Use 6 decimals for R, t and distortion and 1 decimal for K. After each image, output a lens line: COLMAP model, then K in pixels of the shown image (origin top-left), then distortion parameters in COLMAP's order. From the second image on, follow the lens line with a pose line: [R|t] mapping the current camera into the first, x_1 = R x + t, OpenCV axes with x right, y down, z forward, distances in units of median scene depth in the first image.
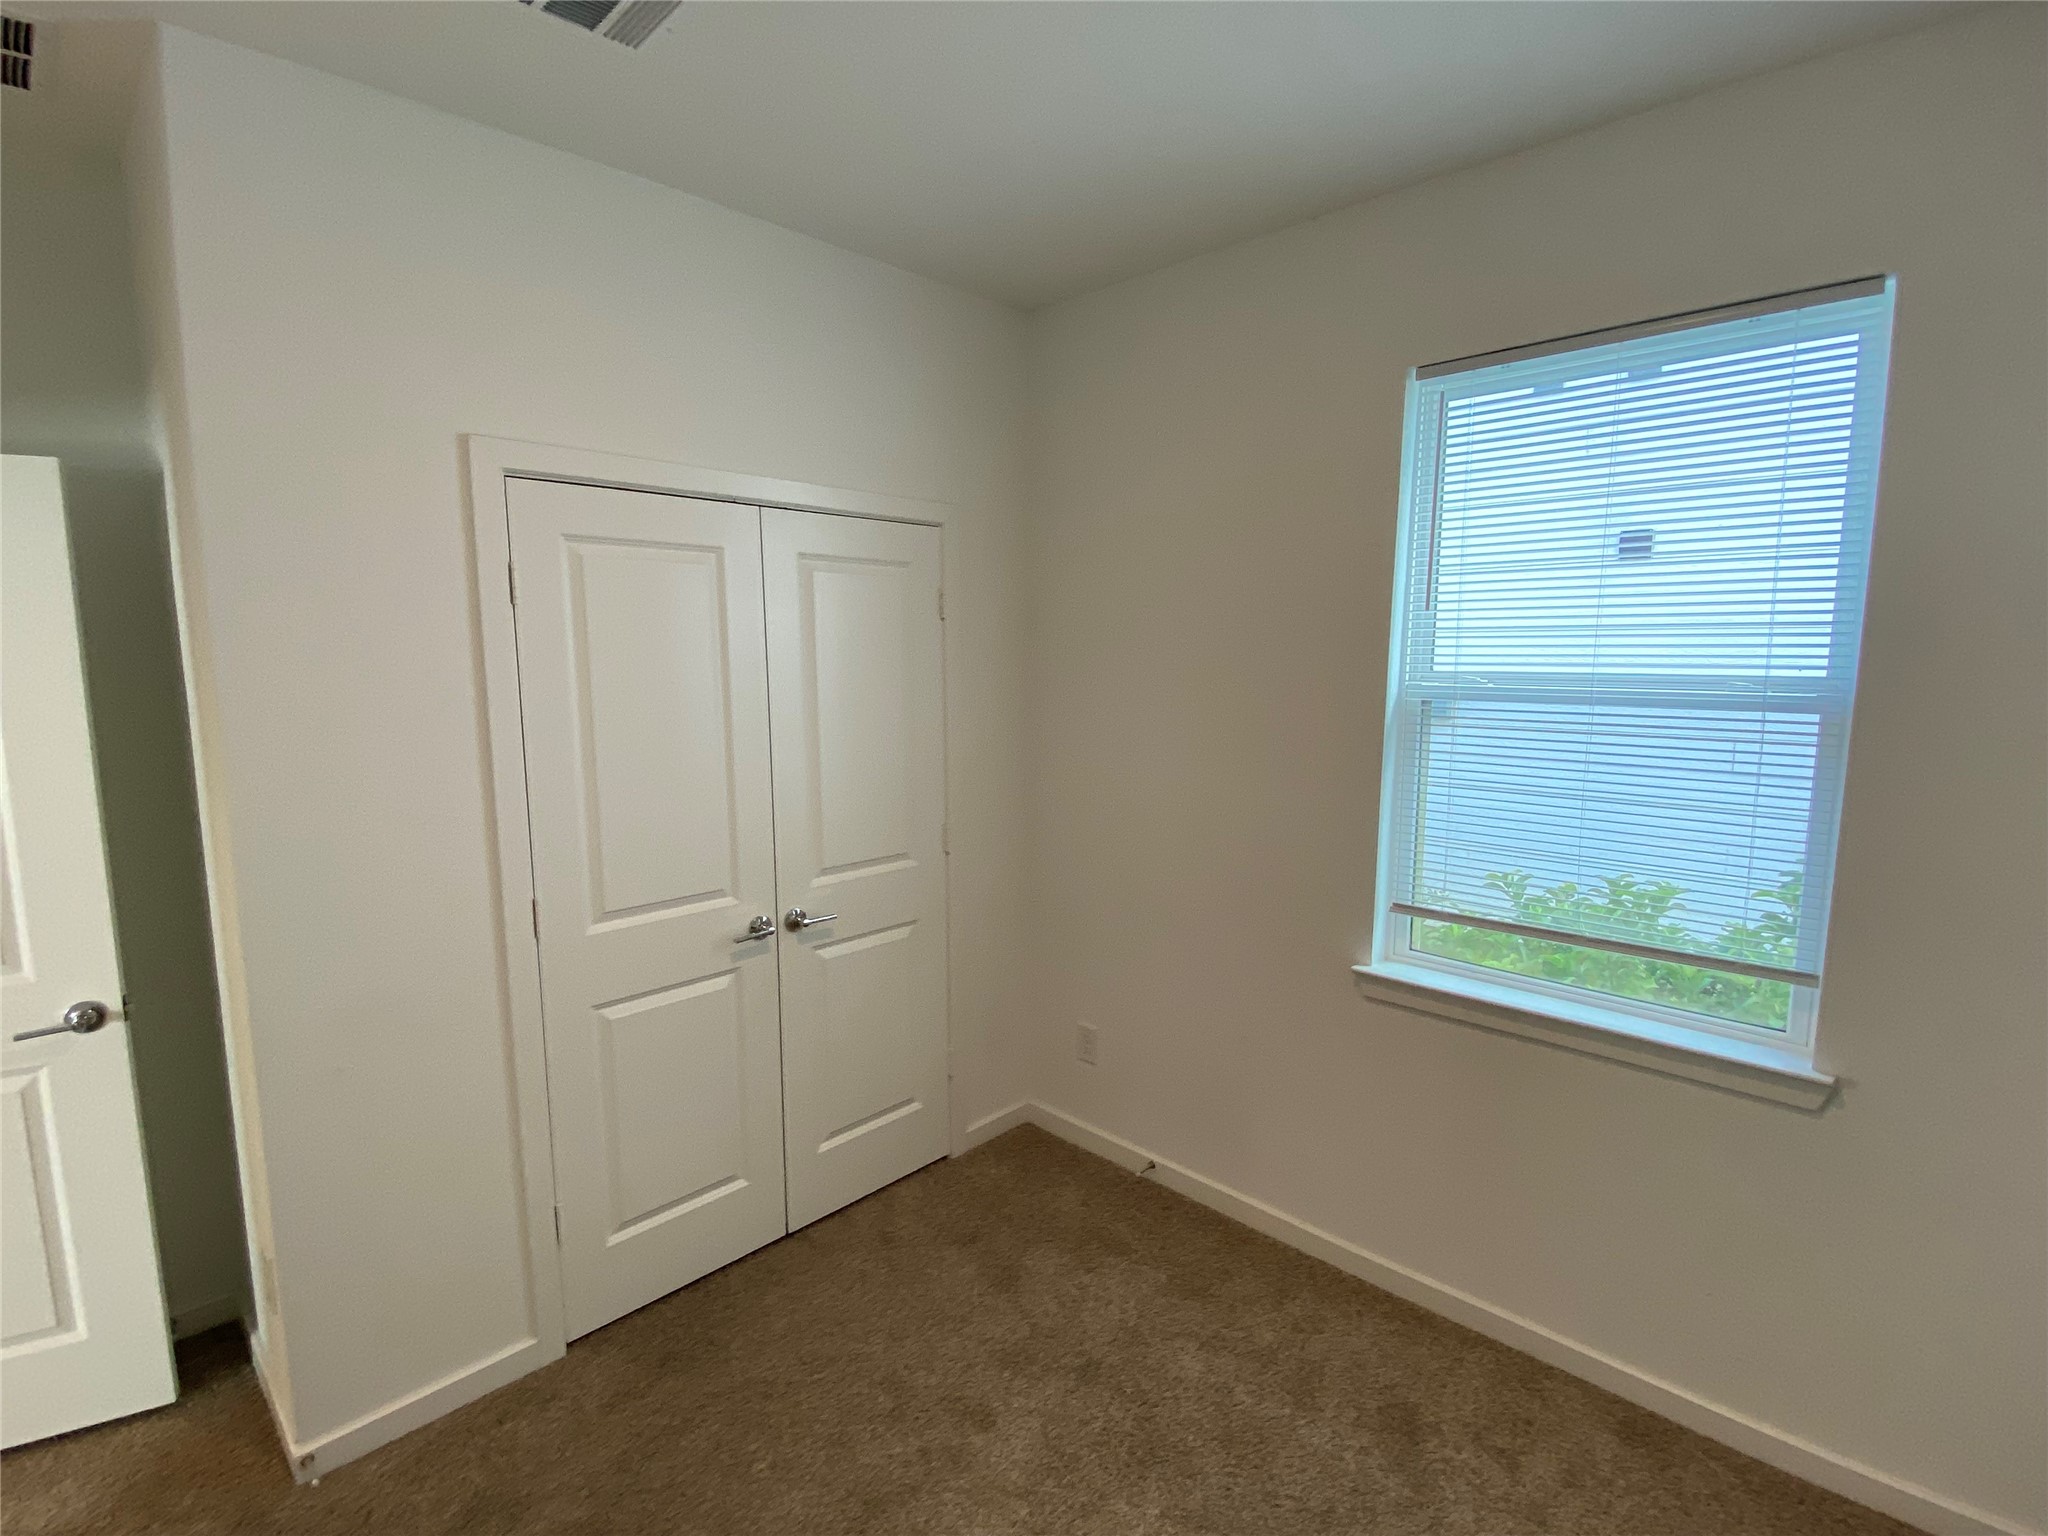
lens RADIAL K [[979.5, 0, 1016.9], [0, 979.5, 783.6], [0, 0, 1]] dist [0.053749, -0.044437]
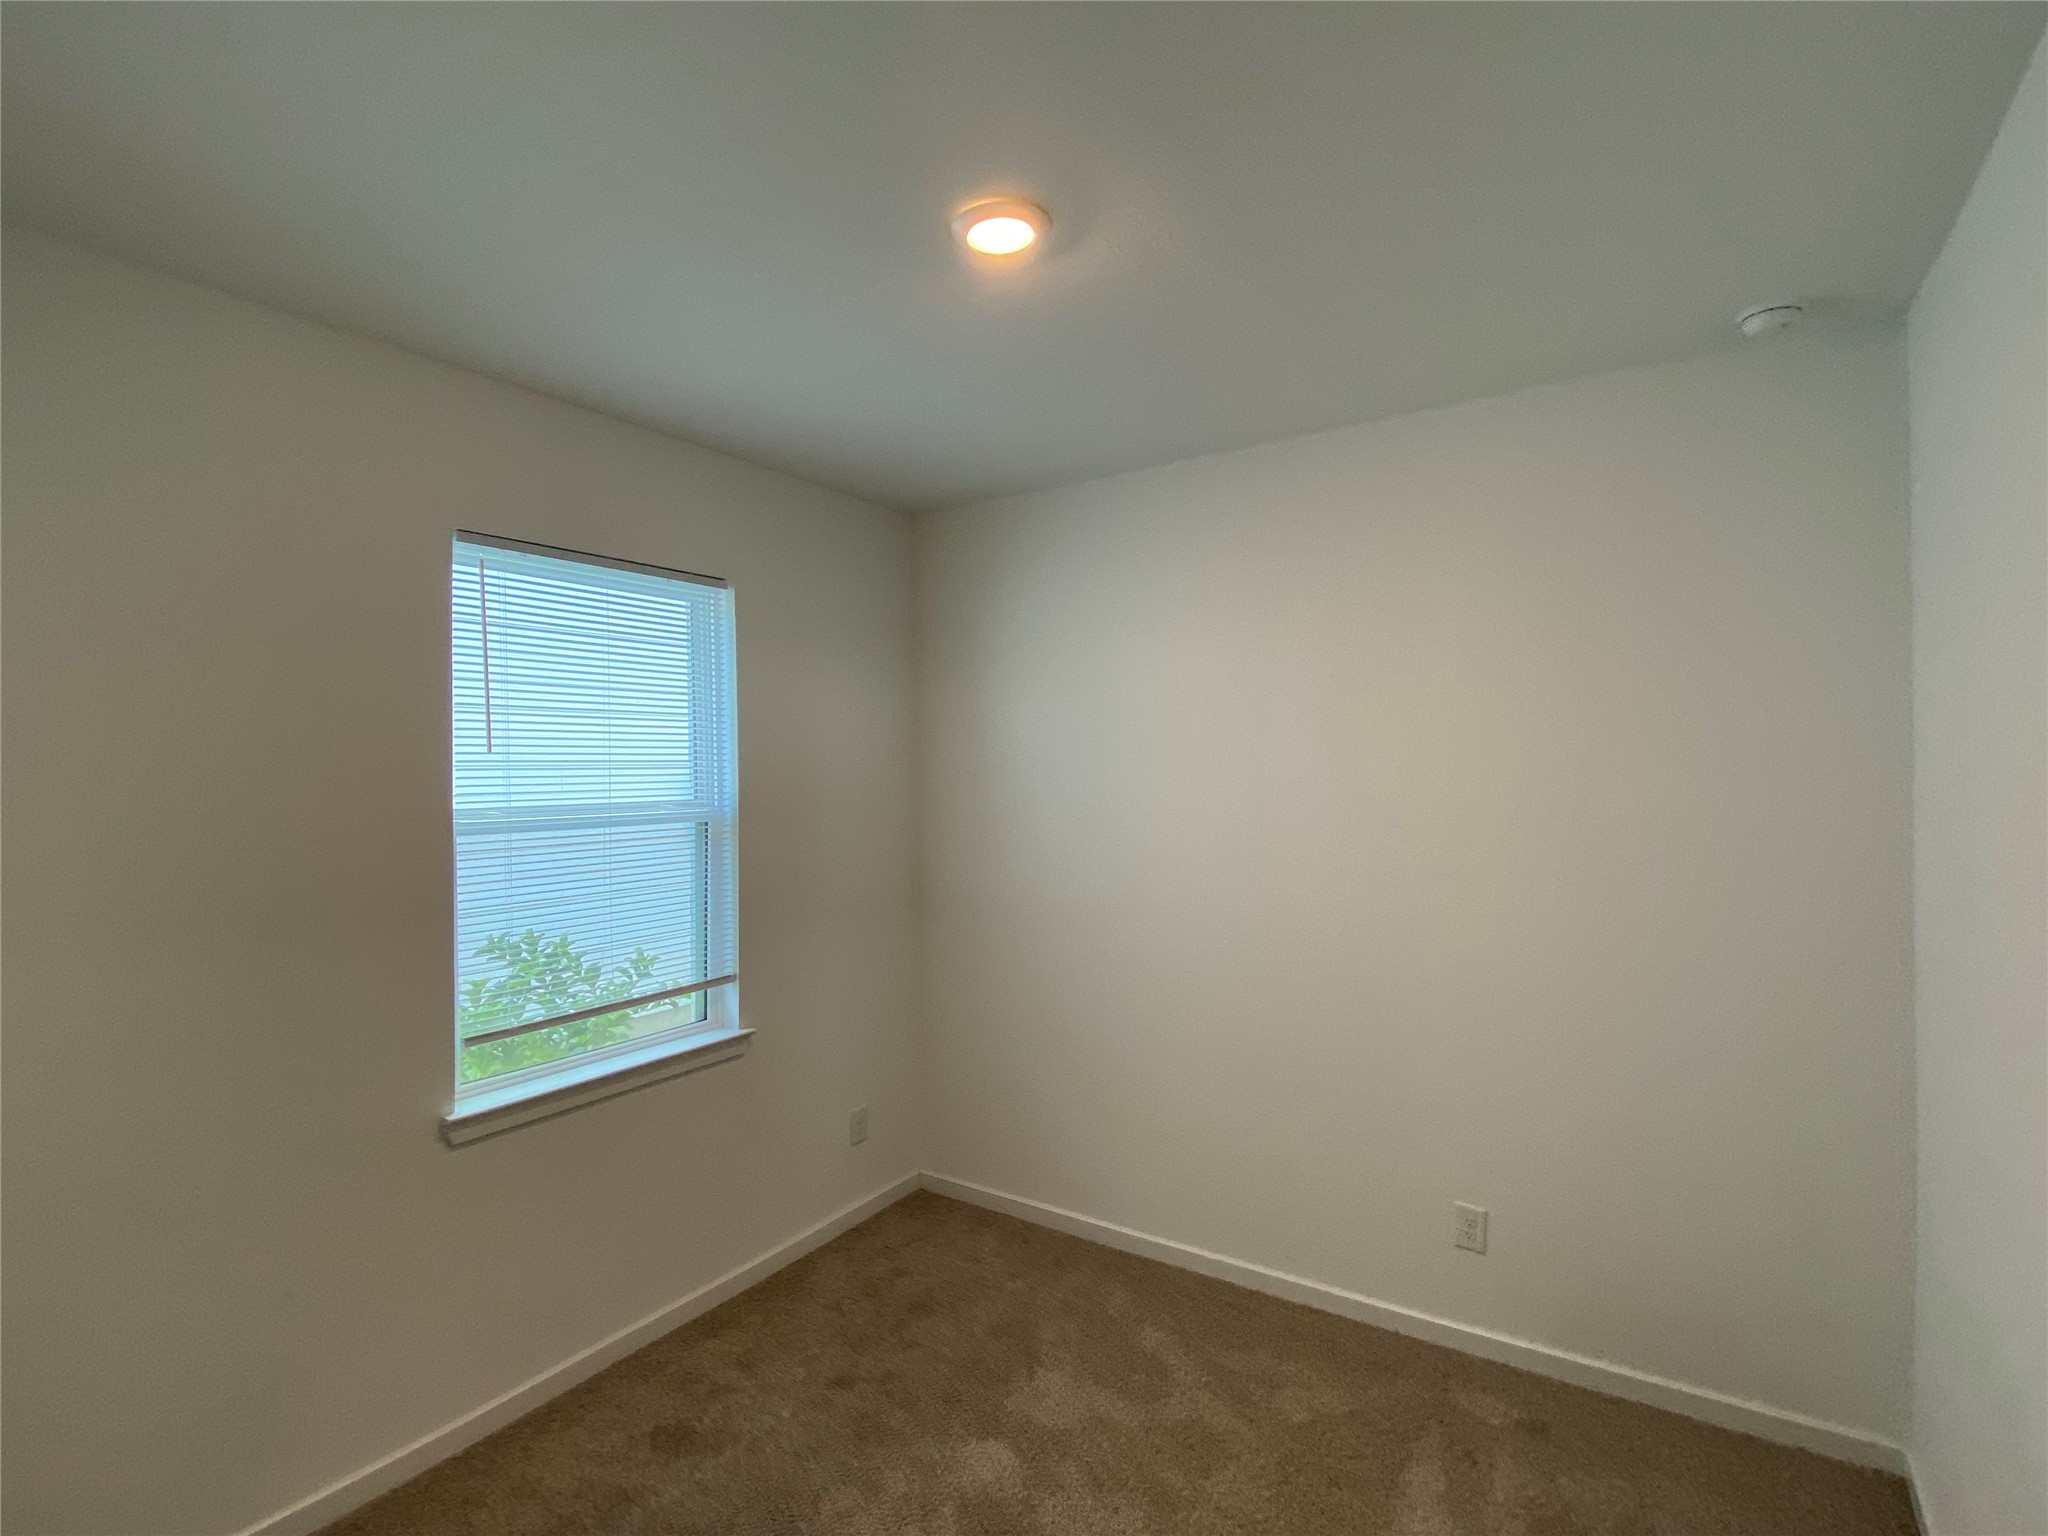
lens RADIAL K [[979.5, 0, 1016.9], [0, 979.5, 783.6], [0, 0, 1]] dist [0.053749, -0.044437]
pose [[-0.180038, -0.022534, 0.983401, -0.807419], [0.128605, 0.990617, 0.046244, -0.126959], [-0.975216, 0.134796, -0.175451, 0.678630]]
